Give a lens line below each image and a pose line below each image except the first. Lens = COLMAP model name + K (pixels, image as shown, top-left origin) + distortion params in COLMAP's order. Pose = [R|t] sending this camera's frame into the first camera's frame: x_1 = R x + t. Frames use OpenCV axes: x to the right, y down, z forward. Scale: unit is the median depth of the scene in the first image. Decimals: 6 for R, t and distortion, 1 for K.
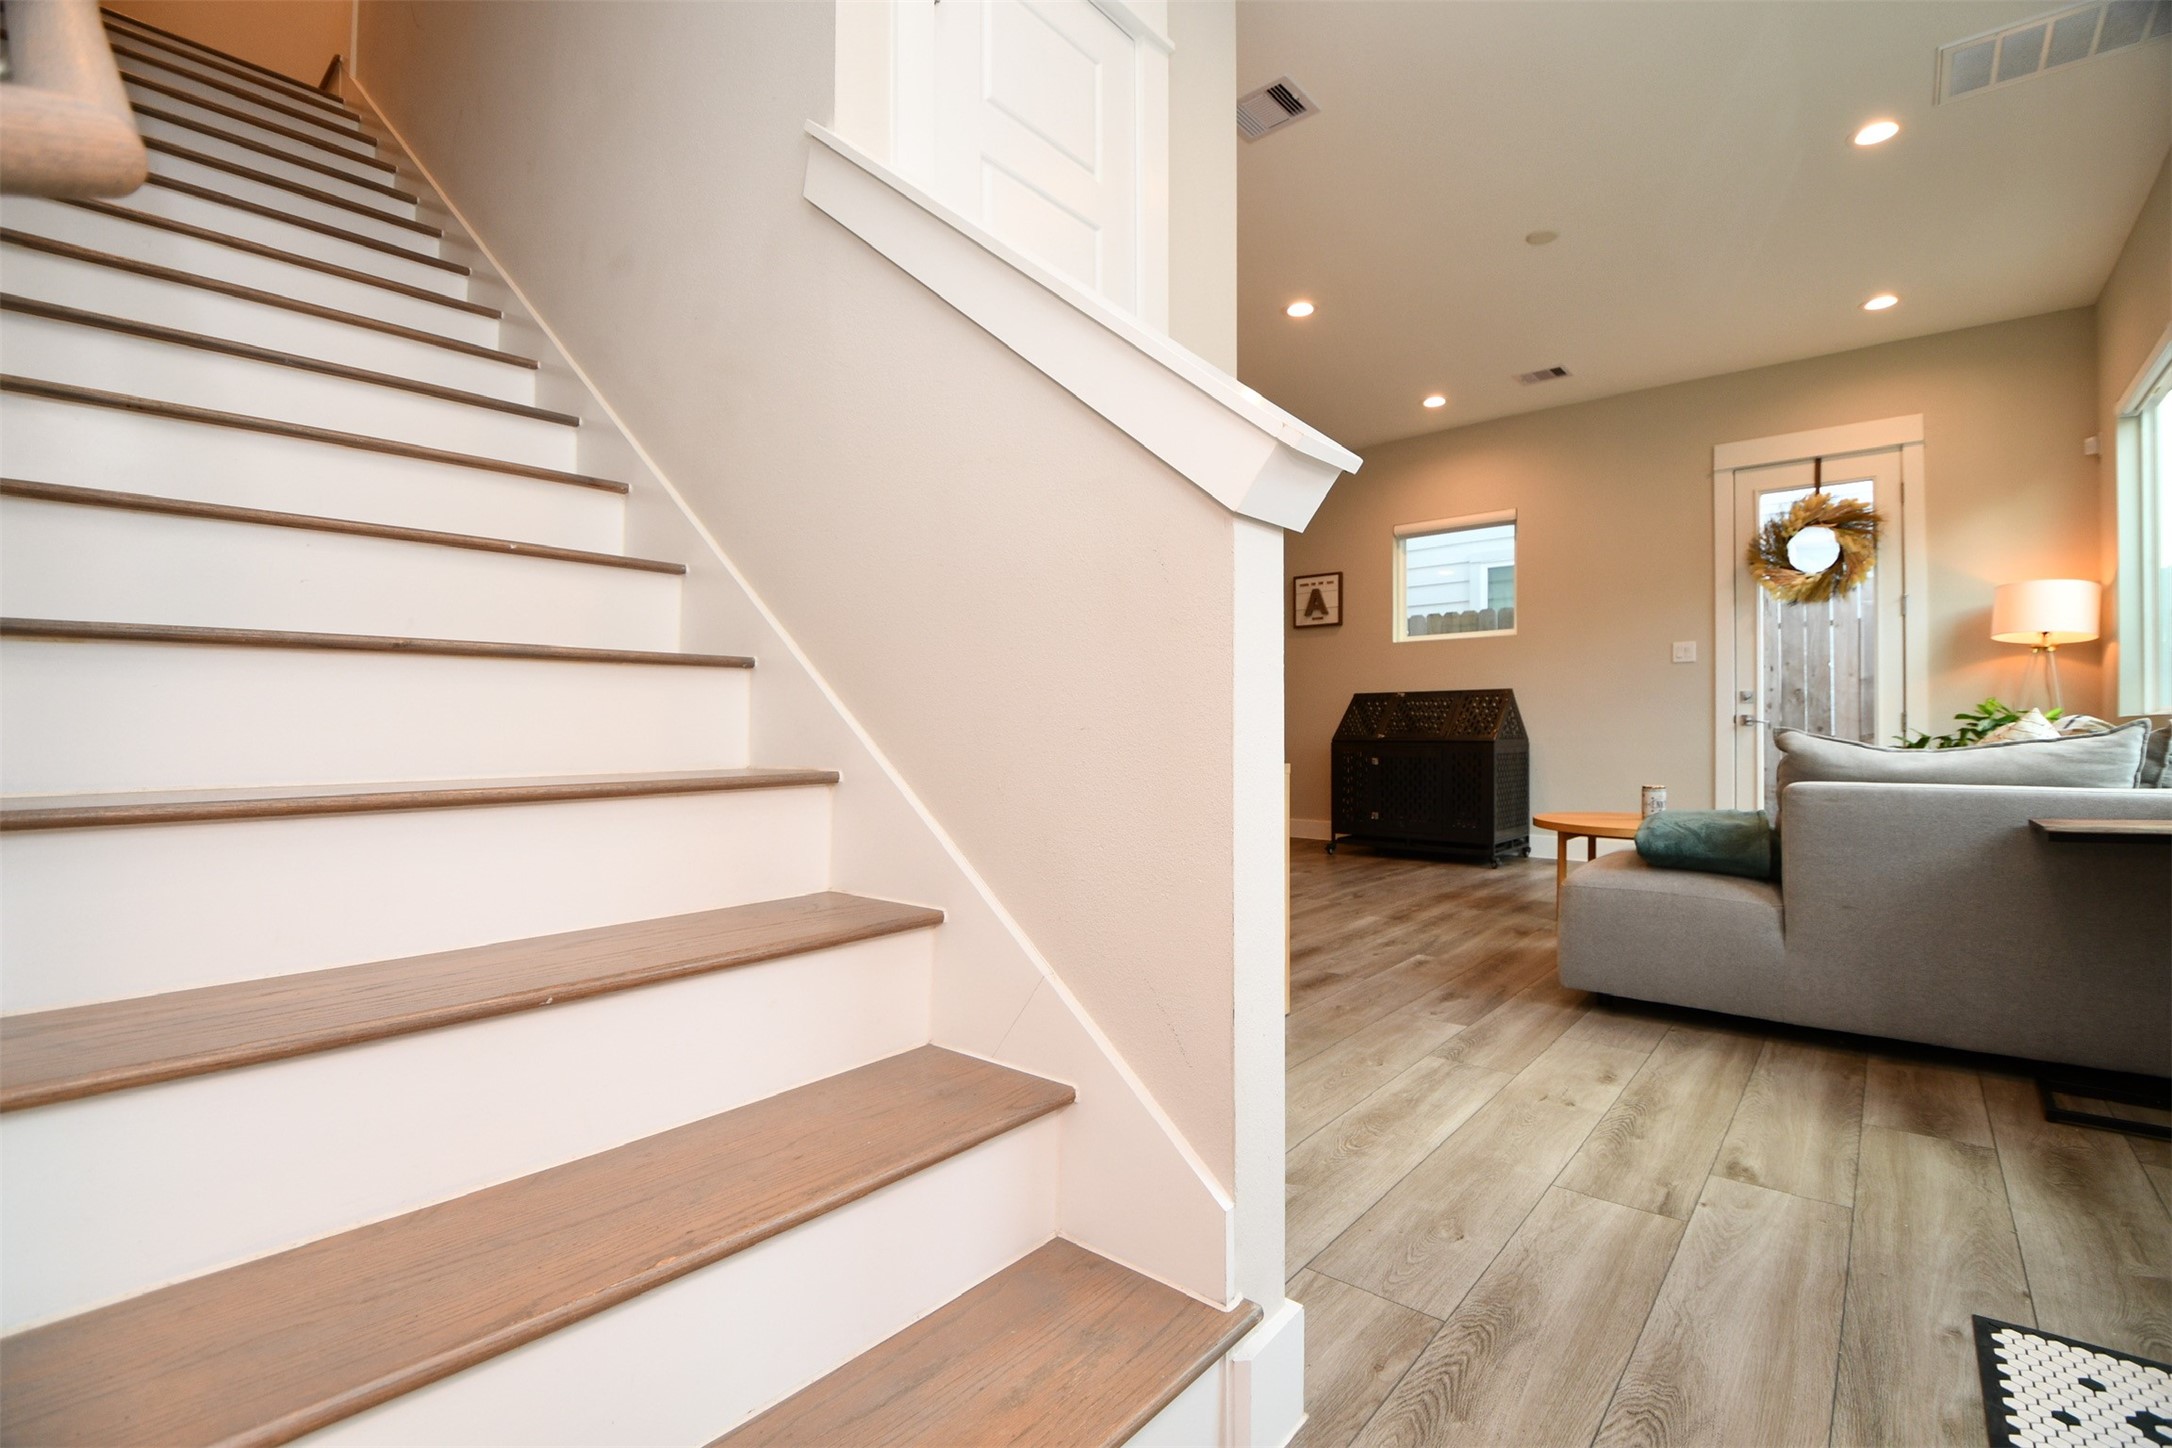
lens RADIAL K [[967.4, 0, 1086.4], [0, 967.4, 725.0], [0, 0, 1]] dist [-0.015579, -0.005597]
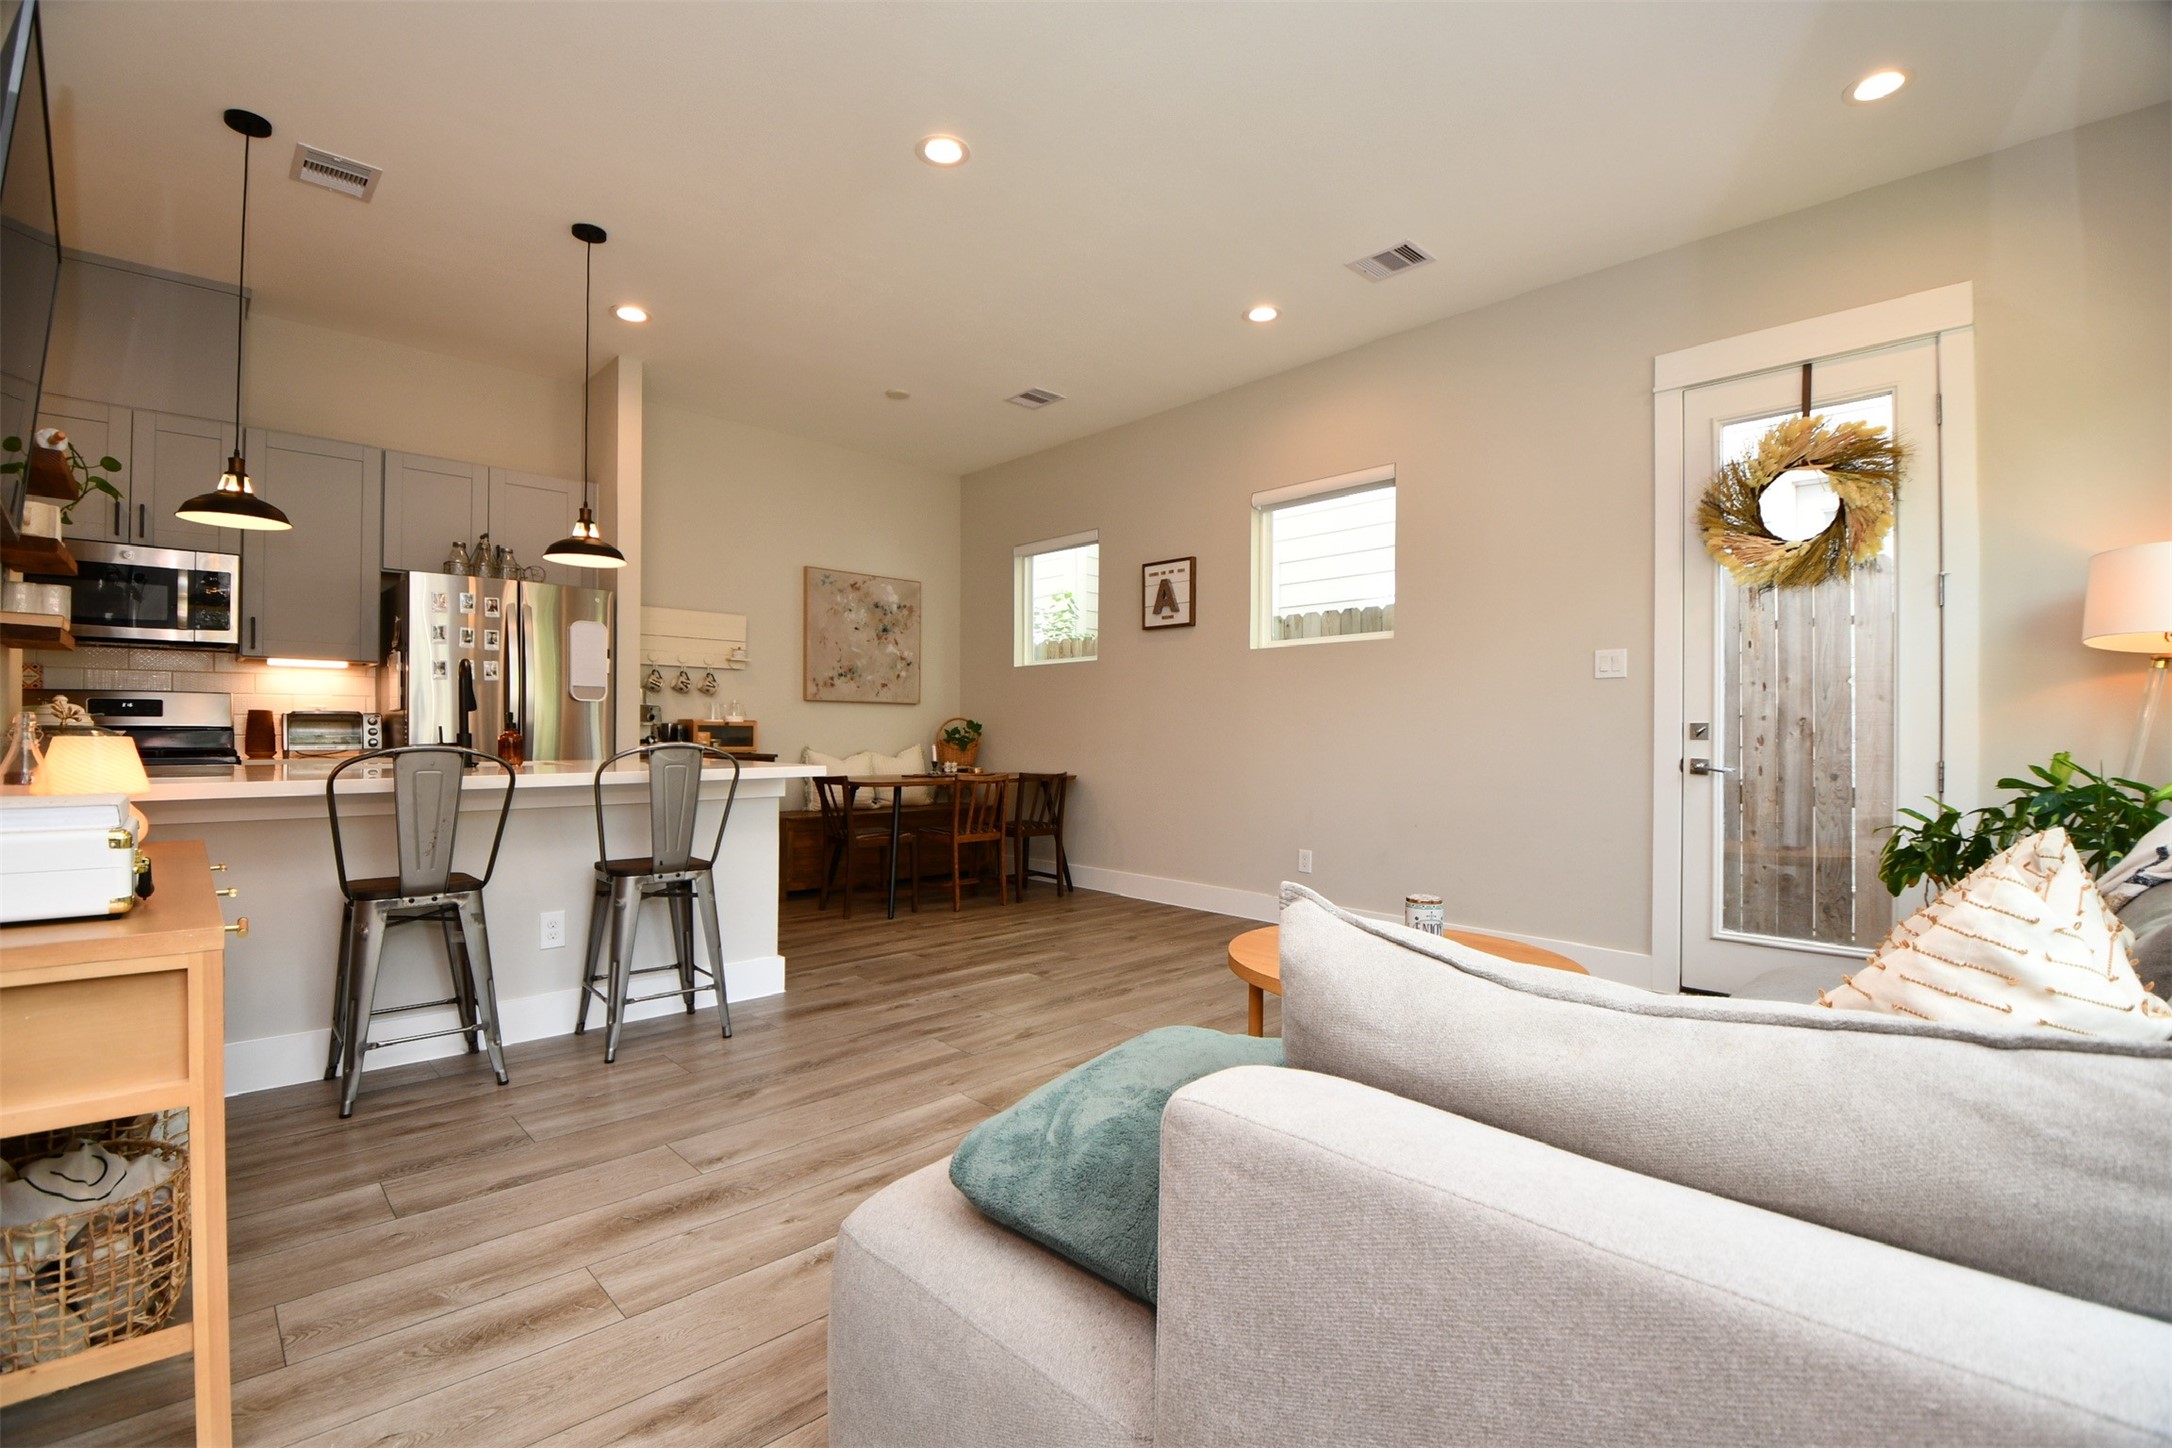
lens RADIAL K [[967.4, 0, 1083.8], [0, 967.4, 728.6], [0, 0, 1]] dist [-0.015579, -0.005597]
pose [[0.995134, 0.006972, -0.098284, 0.339758], [-0.006835, 0.999975, 0.001735, -0.030316], [0.098293, -0.001055, 0.995157, 0.306287]]
